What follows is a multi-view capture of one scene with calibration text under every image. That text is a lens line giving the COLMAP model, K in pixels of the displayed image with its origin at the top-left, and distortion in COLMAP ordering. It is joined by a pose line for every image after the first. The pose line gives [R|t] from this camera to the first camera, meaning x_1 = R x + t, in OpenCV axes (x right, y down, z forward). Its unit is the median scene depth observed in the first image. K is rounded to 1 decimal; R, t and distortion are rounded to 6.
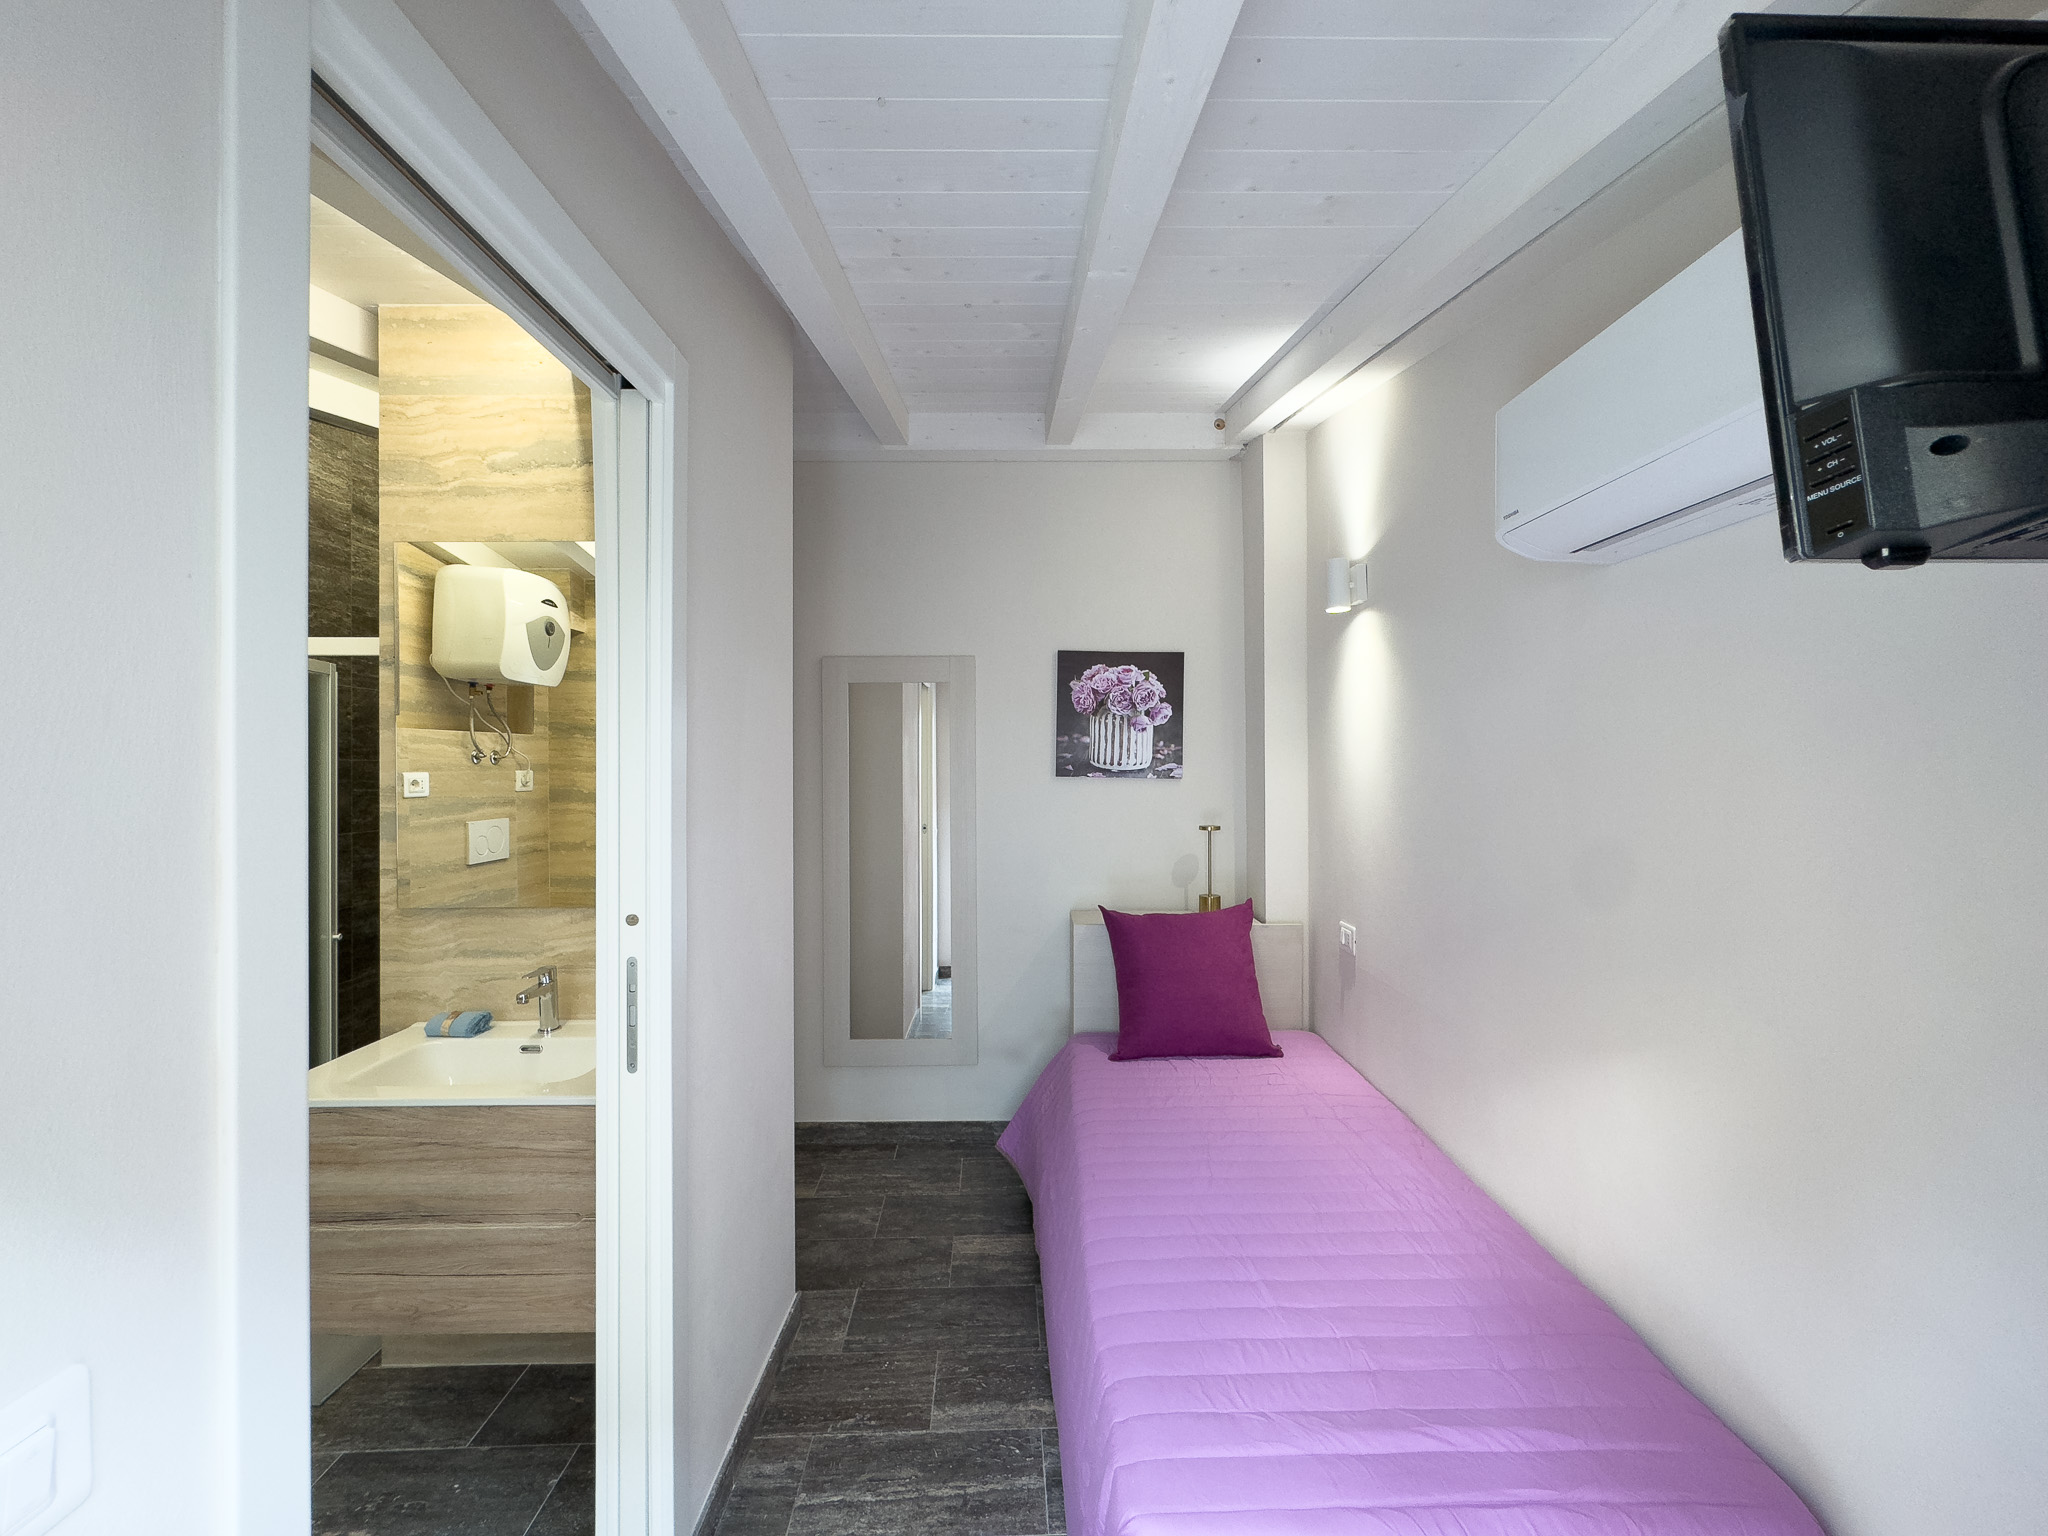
lens RADIAL K [[821.2, 0, 1034.1], [0, 821.2, 764.9], [0, 0, 1]] dist [-0.000652, -0.000128]
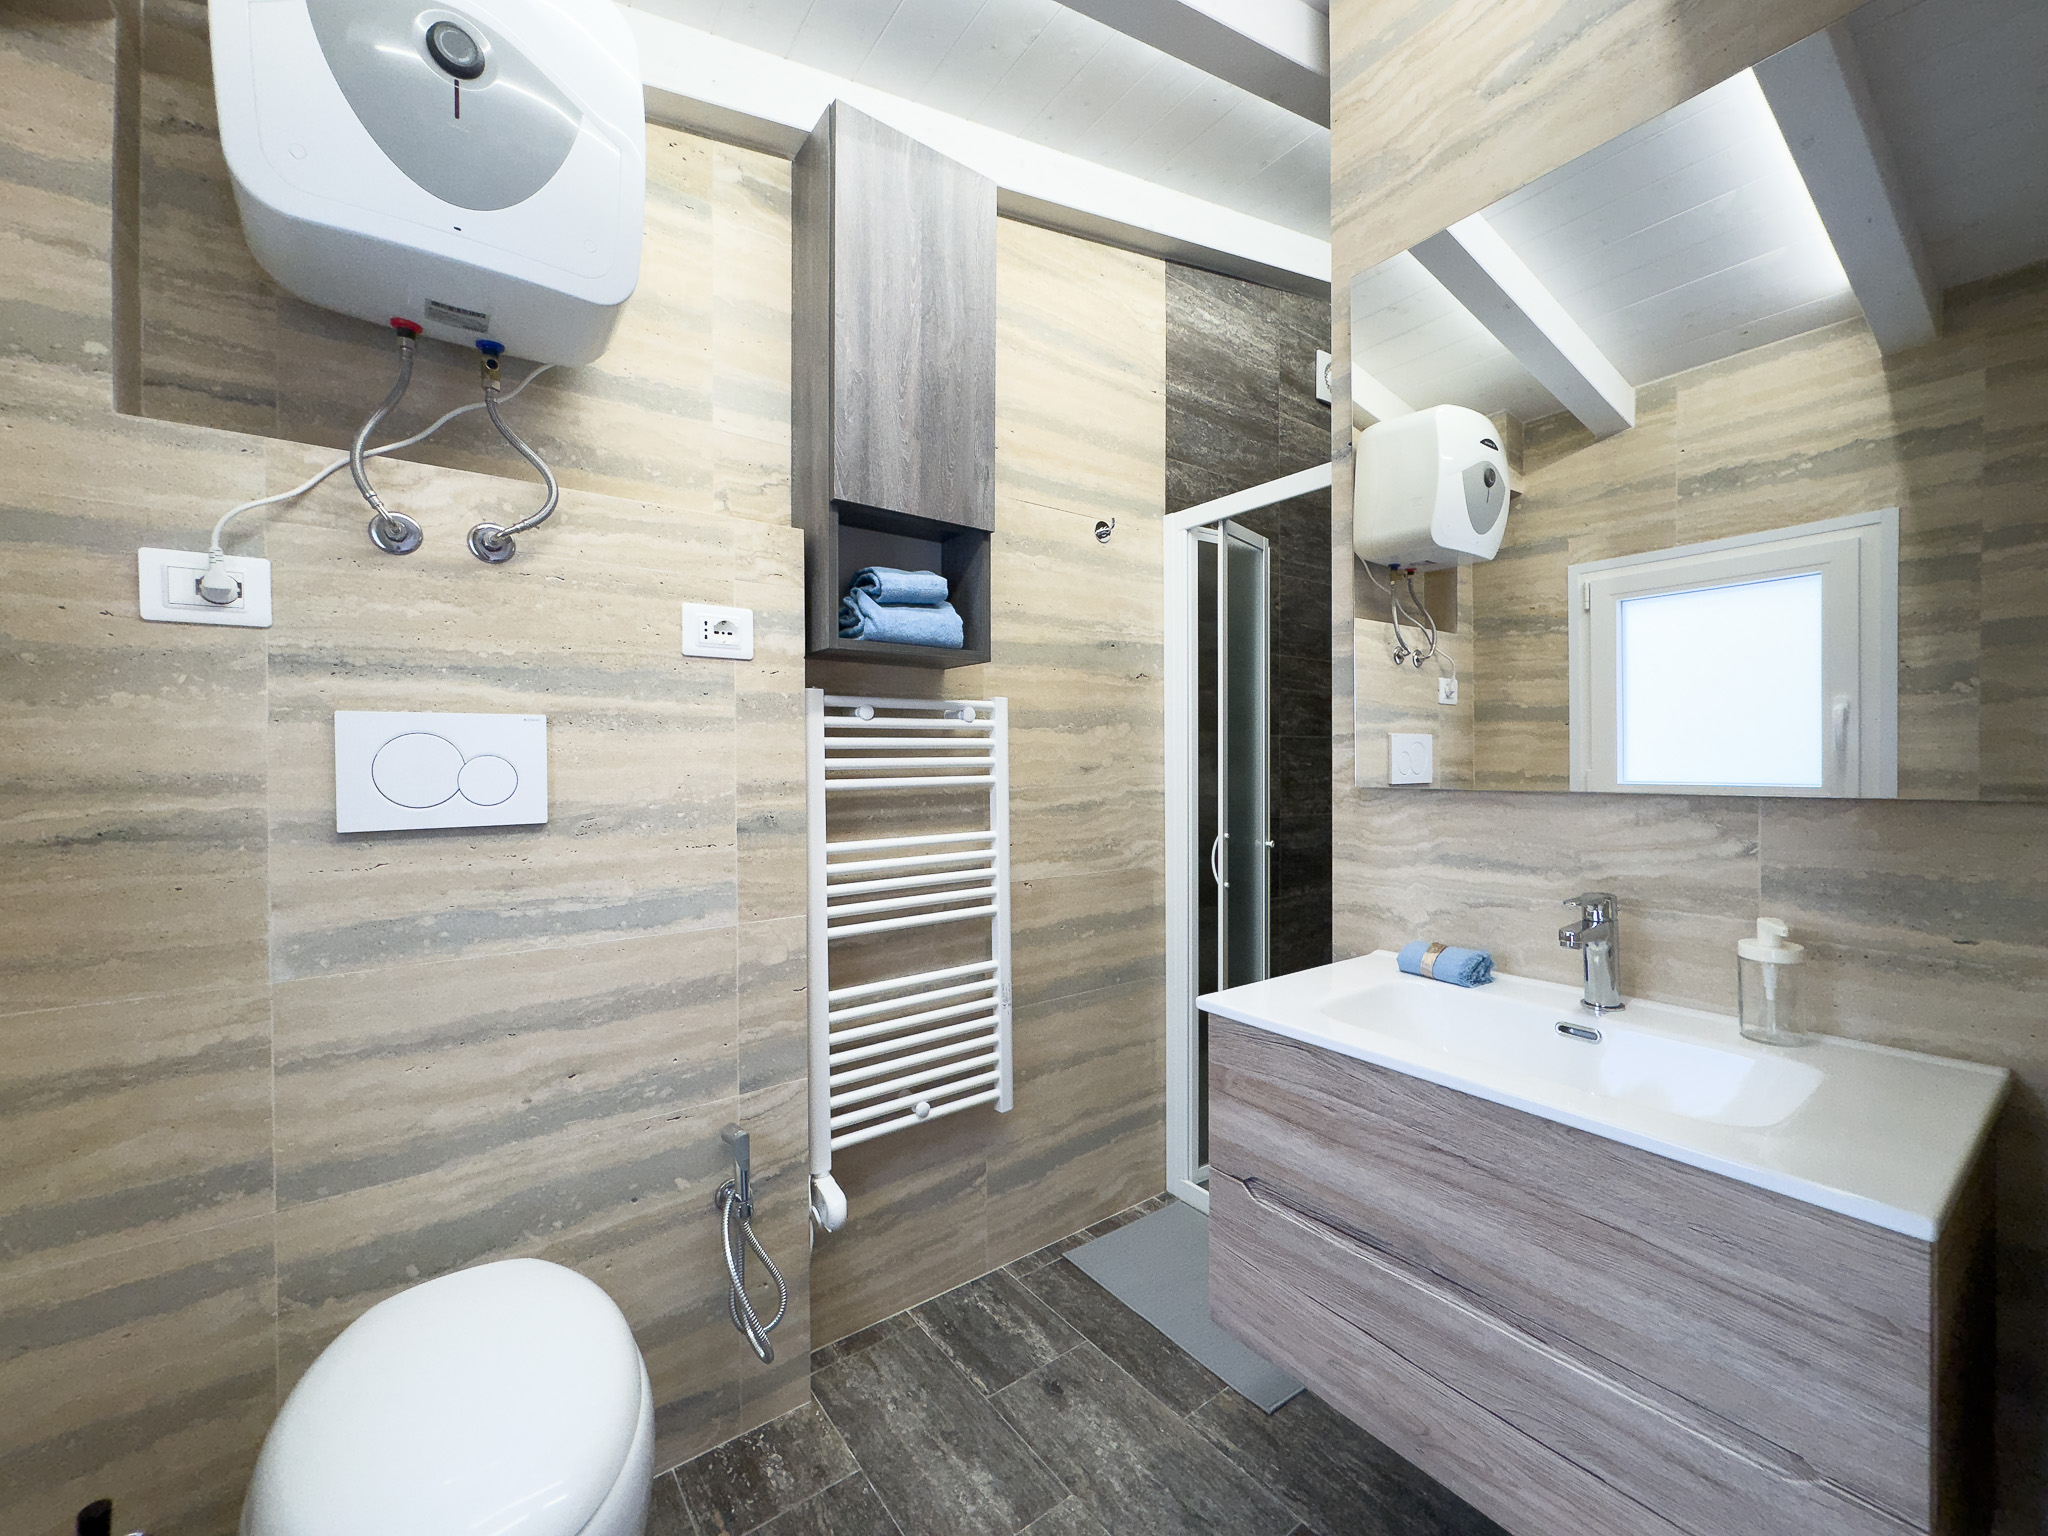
lens RADIAL K [[821.2, 0, 1015.4], [0, 821.2, 765.1], [0, 0, 1]] dist [-0.000652, -0.000128]
pose [[0.566426, 0.004883, -0.824098, -0.344949], [0.002816, 0.999965, 0.007860, 0.147282], [0.824108, -0.006773, 0.566392, 0.340320]]
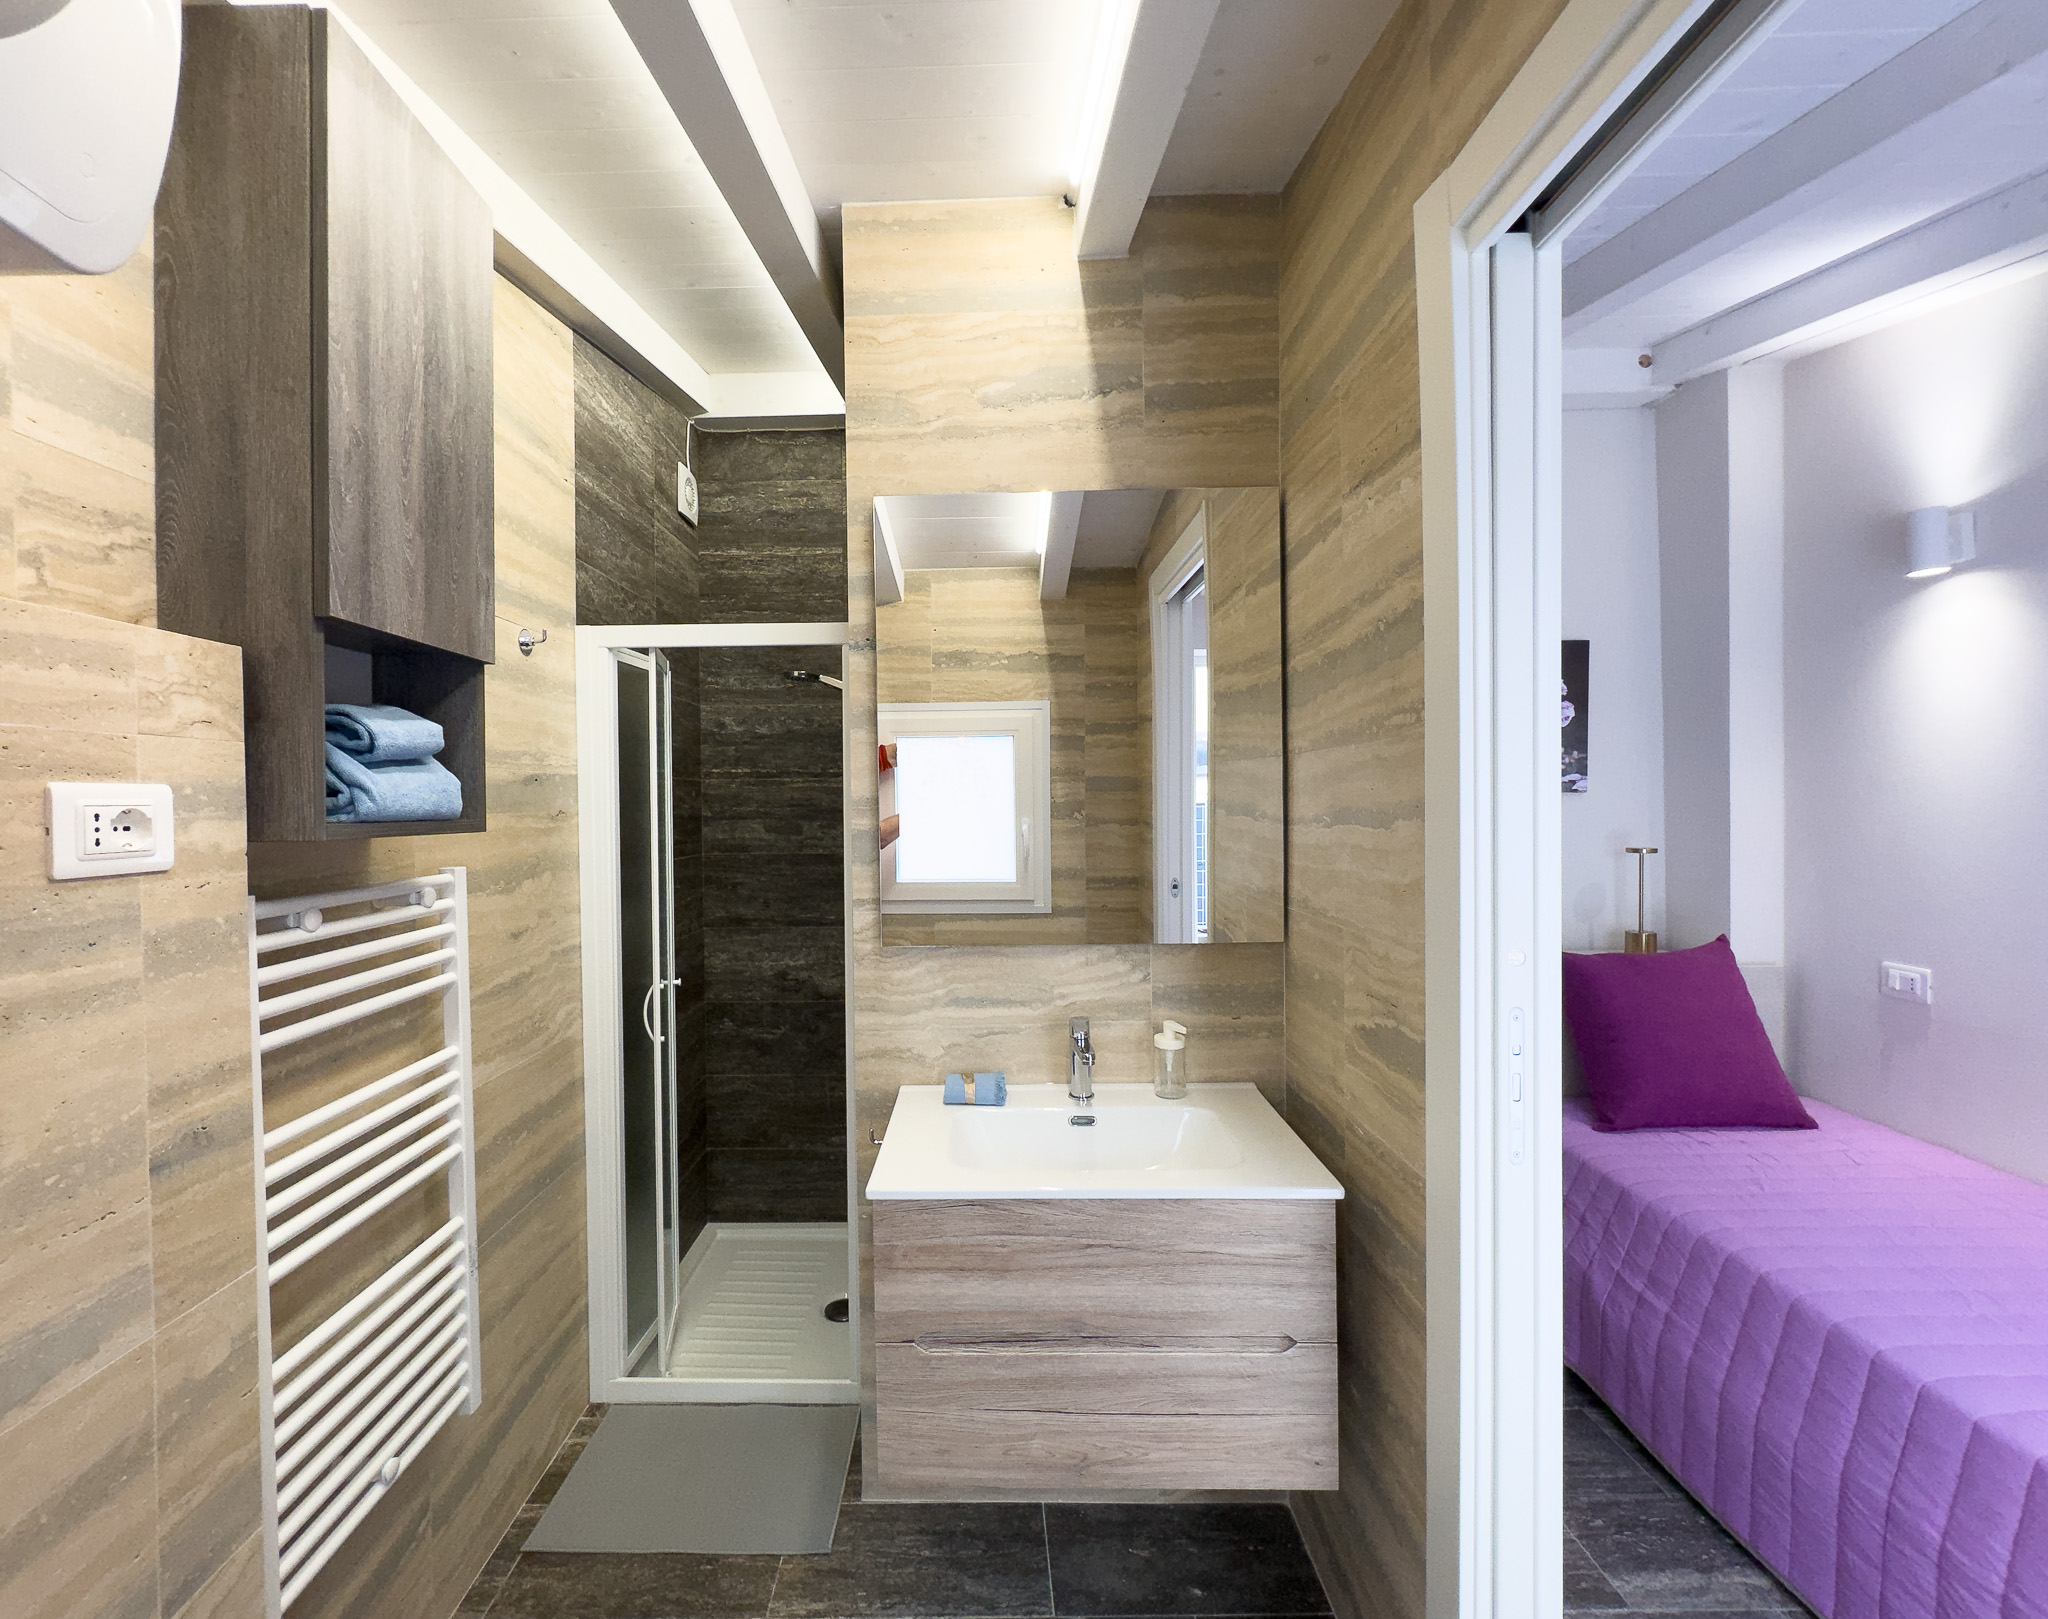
lens RADIAL K [[881.7, 0, 973.8], [0, 881.7, 809.9], [0, 0, 1]] dist [-0.000074, -0.001082]
pose [[0.999070, -0.009078, -0.042151, -0.637799], [0.009571, 0.999888, 0.011489, 0.028816], [0.042042, -0.011881, 0.999045, 0.127963]]
